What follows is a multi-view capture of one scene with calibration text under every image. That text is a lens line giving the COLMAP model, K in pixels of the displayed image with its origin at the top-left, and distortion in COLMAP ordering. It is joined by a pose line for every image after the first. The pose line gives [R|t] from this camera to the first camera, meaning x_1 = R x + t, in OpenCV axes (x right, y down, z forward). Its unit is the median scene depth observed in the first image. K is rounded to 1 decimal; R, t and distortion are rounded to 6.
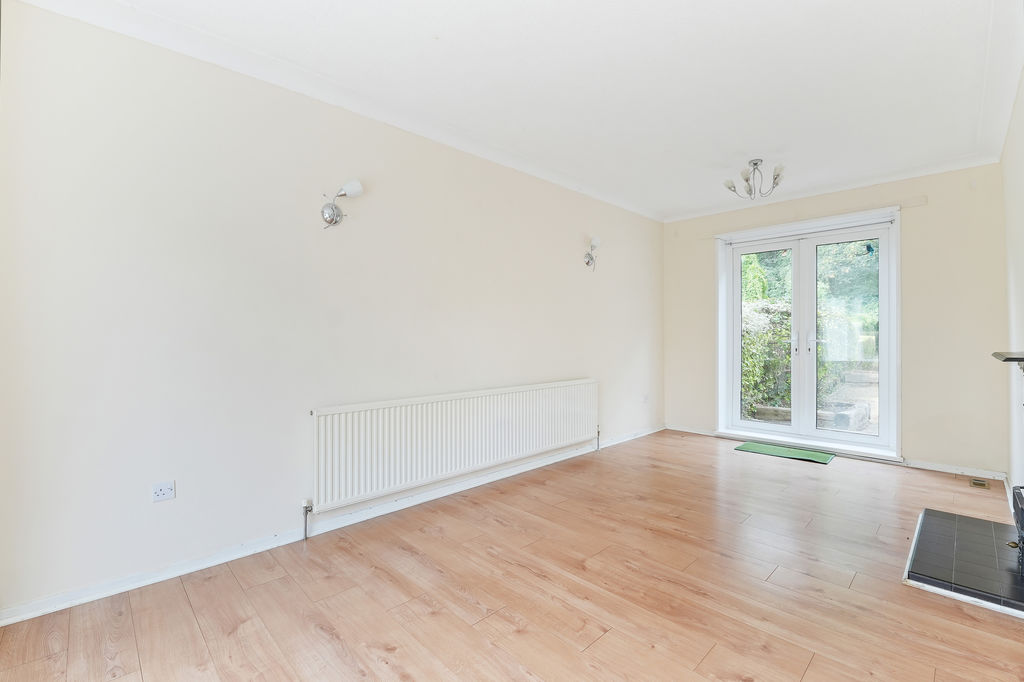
lens RADIAL K [[433.0, 0, 512.0], [0, 433.0, 341.0], [0, 0, 1]] dist [-0.002601, -0.000419]
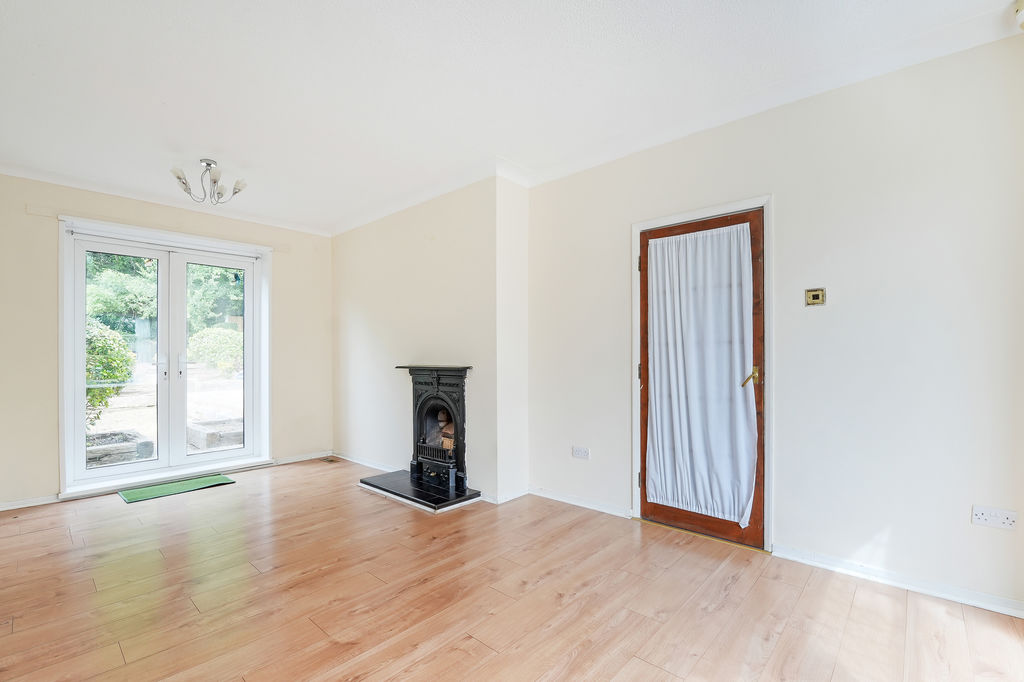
lens RADIAL K [[450.9, 0, 512.2], [0, 450.9, 356.9], [0, 0, 1]] dist [-0.019469, -0.000591]
pose [[-0.046812, -0.000029, 0.998904, -0.574699], [0.021034, 0.999778, 0.001015, 0.001123], [-0.998682, 0.021058, -0.046801, 0.627541]]
